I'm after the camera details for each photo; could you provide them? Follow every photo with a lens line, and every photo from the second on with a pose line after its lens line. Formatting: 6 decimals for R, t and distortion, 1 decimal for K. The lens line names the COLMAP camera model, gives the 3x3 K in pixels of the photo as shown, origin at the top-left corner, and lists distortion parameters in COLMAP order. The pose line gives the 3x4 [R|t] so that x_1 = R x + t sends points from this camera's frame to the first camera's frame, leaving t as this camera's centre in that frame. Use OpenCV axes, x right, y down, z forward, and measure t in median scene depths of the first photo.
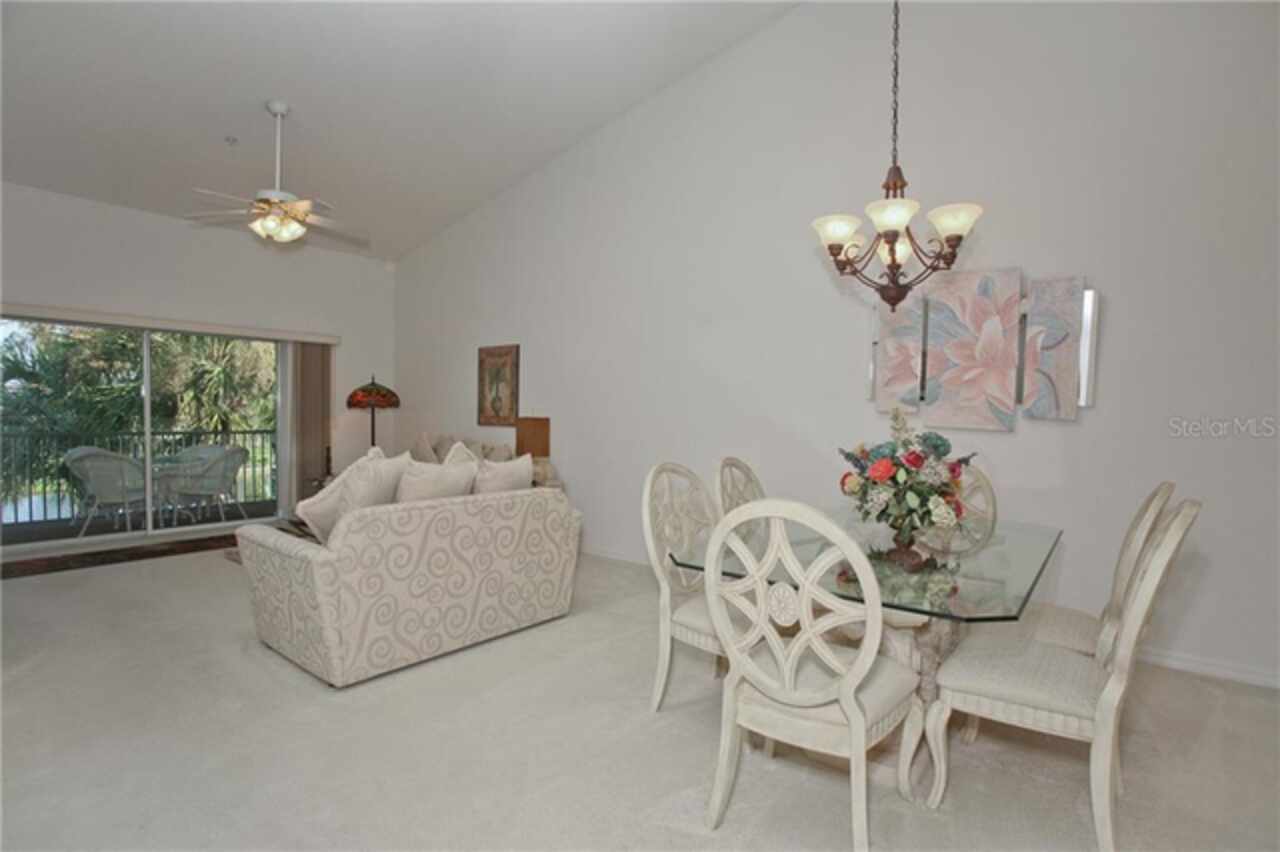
lens RADIAL K [[645.7, 0, 644.2], [0, 645.7, 432.8], [0, 0, 1]] dist [-0.059425, 0.036086]
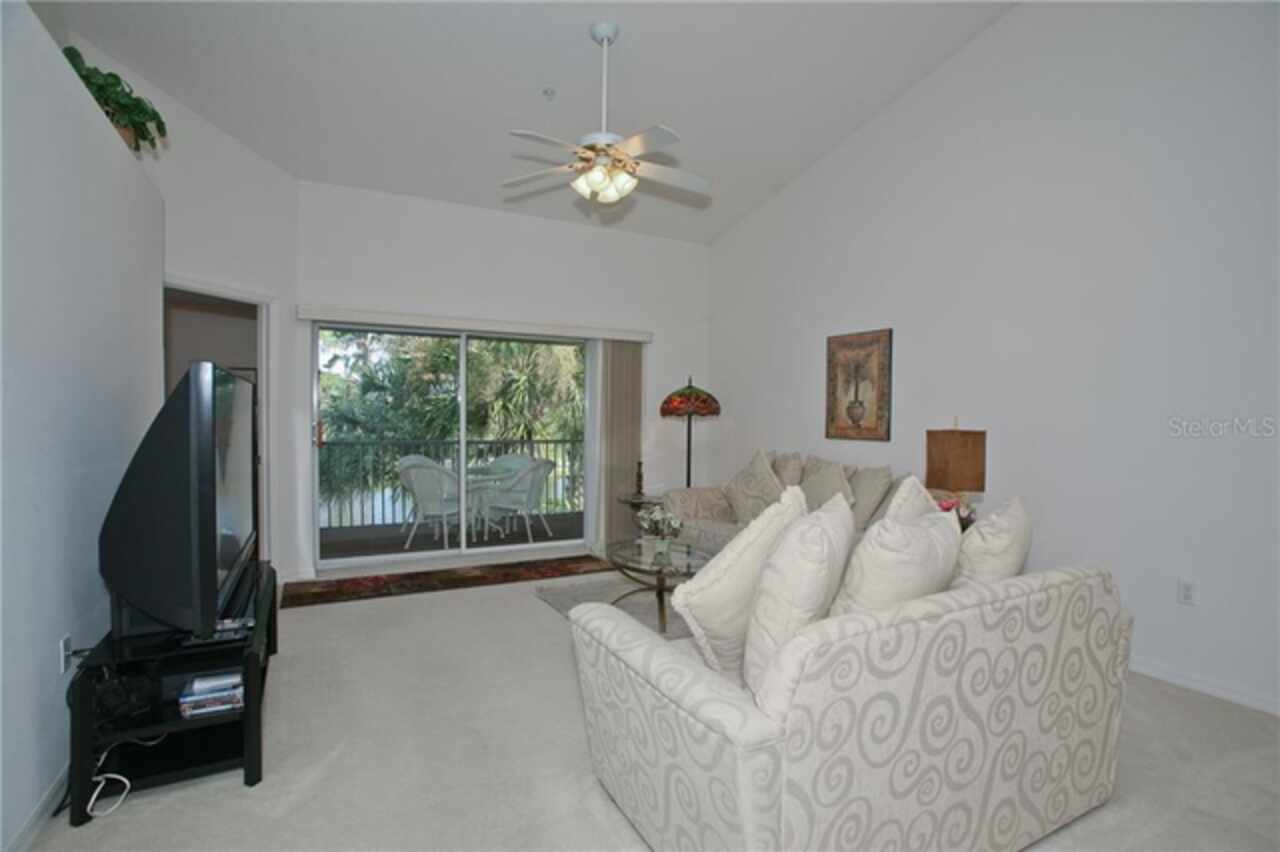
lens RADIAL K [[645.7, 0, 644.2], [0, 645.7, 432.8], [0, 0, 1]] dist [-0.059425, 0.036086]
pose [[0.922108, 0.004756, -0.386903, -0.165841], [-0.009196, 0.999911, -0.009626, -0.009222], [0.386823, 0.012434, 0.922070, 0.219294]]
